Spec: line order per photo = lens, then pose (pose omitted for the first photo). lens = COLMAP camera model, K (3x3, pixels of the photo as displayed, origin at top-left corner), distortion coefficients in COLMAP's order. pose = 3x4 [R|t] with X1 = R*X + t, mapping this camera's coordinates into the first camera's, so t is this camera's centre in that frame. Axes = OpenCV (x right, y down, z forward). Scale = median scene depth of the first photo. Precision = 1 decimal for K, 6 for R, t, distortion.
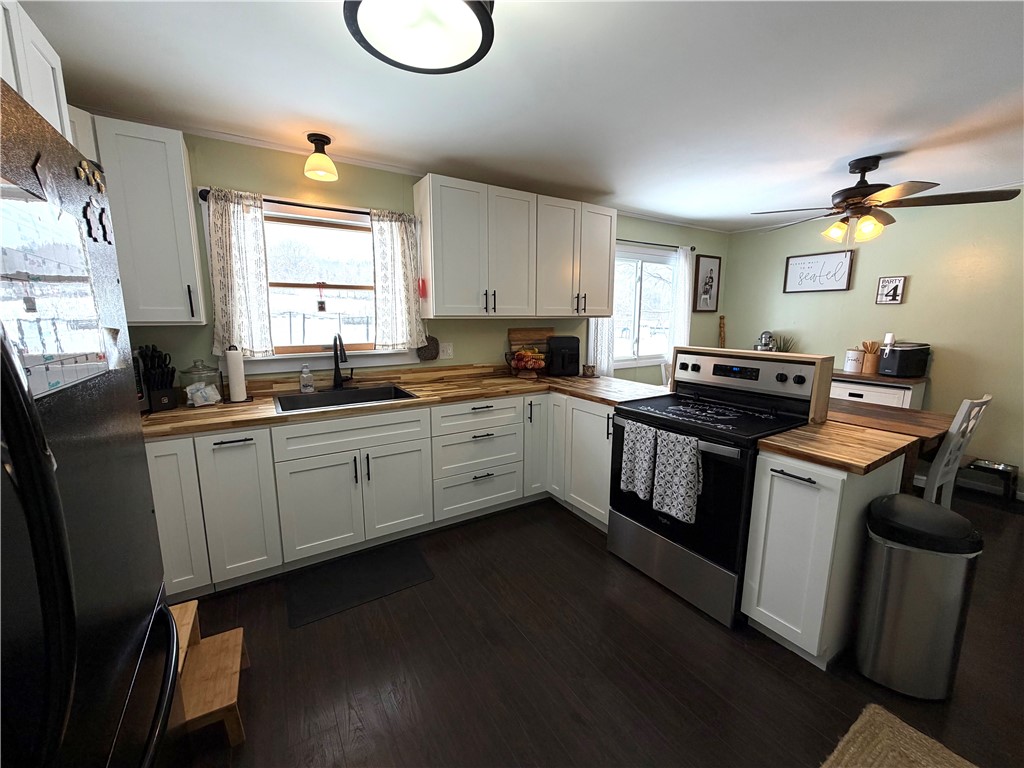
lens RADIAL K [[408.8, 0, 505.4], [0, 408.8, 384.3], [0, 0, 1]] dist [-0.003580, -0.000168]
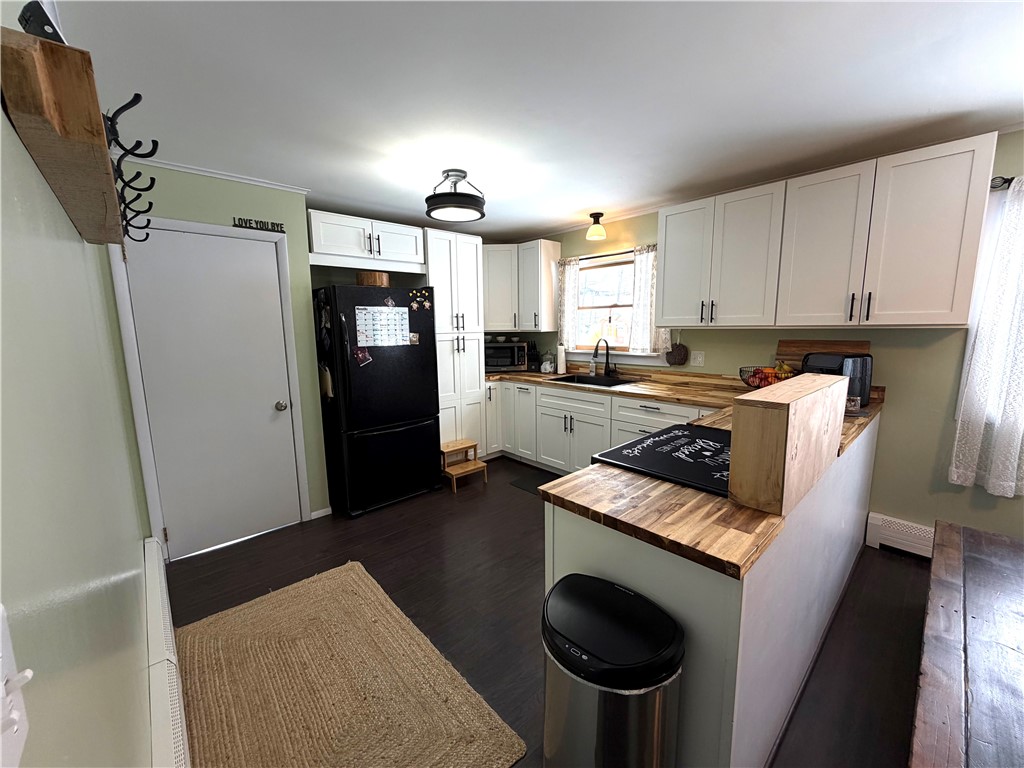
lens RADIAL K [[408.8, 0, 508.4], [0, 408.8, 383.5], [0, 0, 1]] dist [-0.003580, -0.000168]
pose [[0.182657, 0.139050, -0.973294, 0.940875], [-0.145641, 0.982853, 0.113083, -0.077198], [0.972330, 0.121096, 0.199776, 0.369722]]
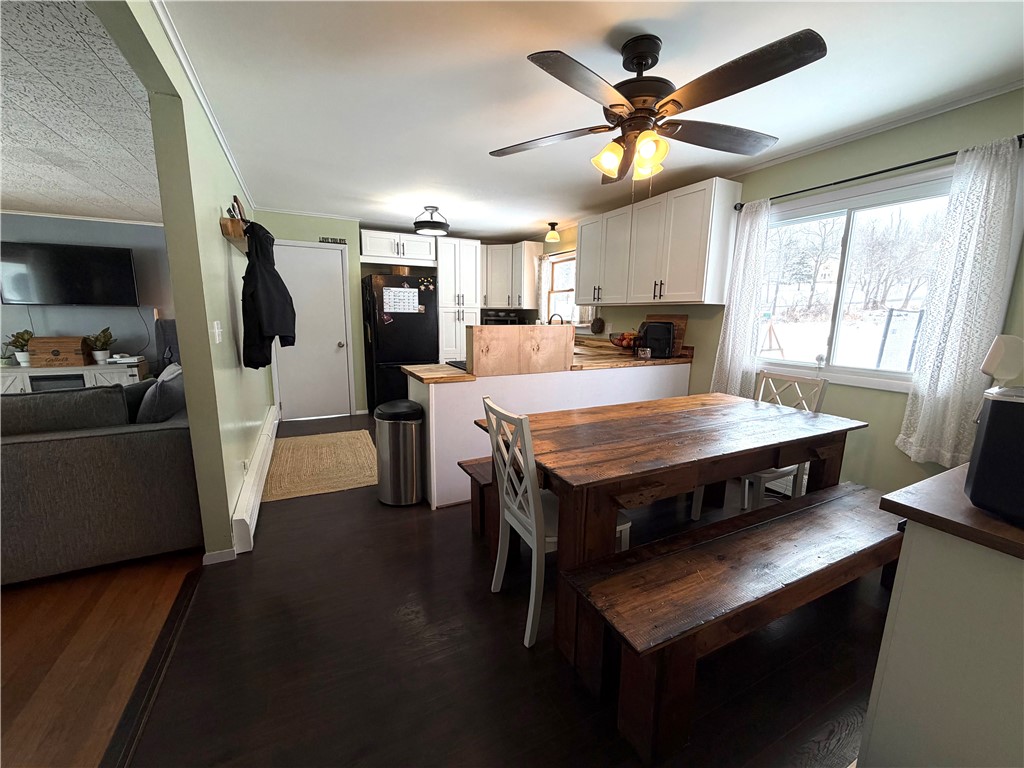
lens RADIAL K [[408.8, 0, 507.2], [0, 408.8, 384.2], [0, 0, 1]] dist [-0.003580, -0.000168]
pose [[-0.091683, 0.170375, -0.981105, 1.584385], [-0.174442, 0.967271, 0.184274, -0.111651], [0.980390, 0.188041, -0.058962, 0.895671]]
